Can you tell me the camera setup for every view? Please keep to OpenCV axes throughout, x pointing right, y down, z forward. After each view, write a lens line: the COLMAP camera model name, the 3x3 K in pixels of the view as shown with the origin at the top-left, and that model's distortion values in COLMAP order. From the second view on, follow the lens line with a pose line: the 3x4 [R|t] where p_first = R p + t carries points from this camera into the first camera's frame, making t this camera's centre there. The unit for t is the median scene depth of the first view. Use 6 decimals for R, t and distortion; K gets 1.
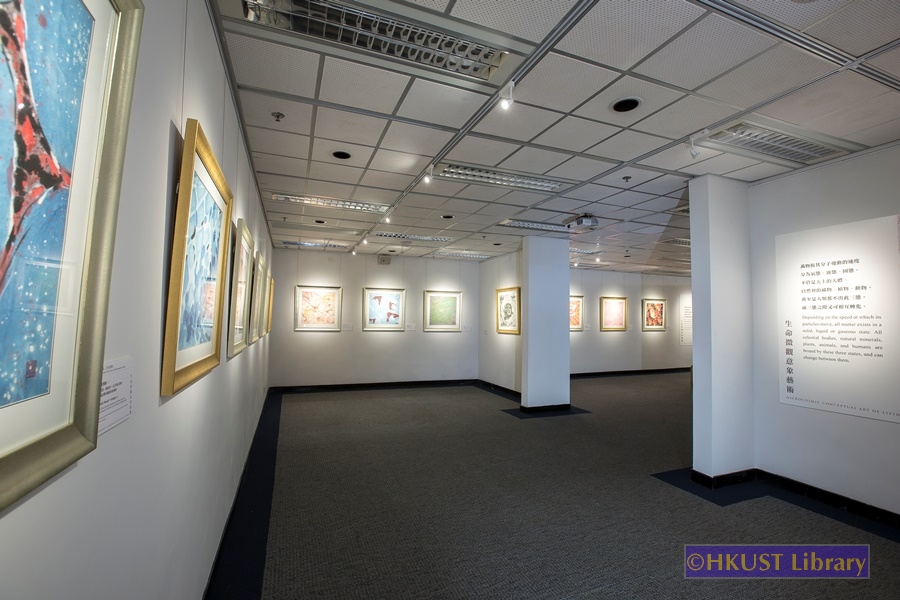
lens RADIAL K [[417.7, 0, 456.3], [0, 417.7, 295.6], [0, 0, 1]] dist [-0.028326, 0.006545]
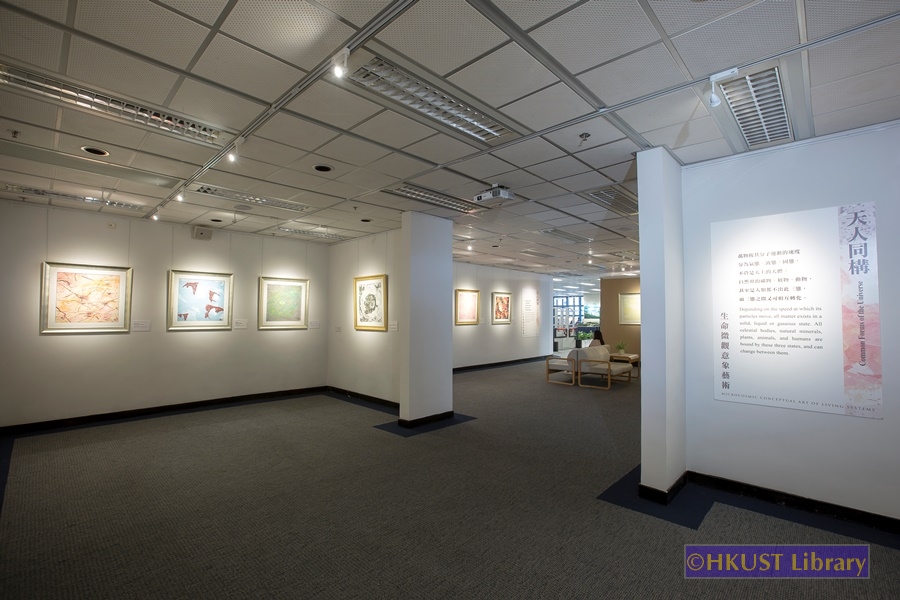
lens RADIAL K [[417.7, 0, 446.0], [0, 417.7, 302.4], [0, 0, 1]] dist [-0.028326, 0.006545]
pose [[0.915651, 0.003024, 0.401963, -0.090889], [-0.015540, 0.999490, 0.027881, 0.011451], [-0.401673, -0.031775, 0.915232, 0.219502]]
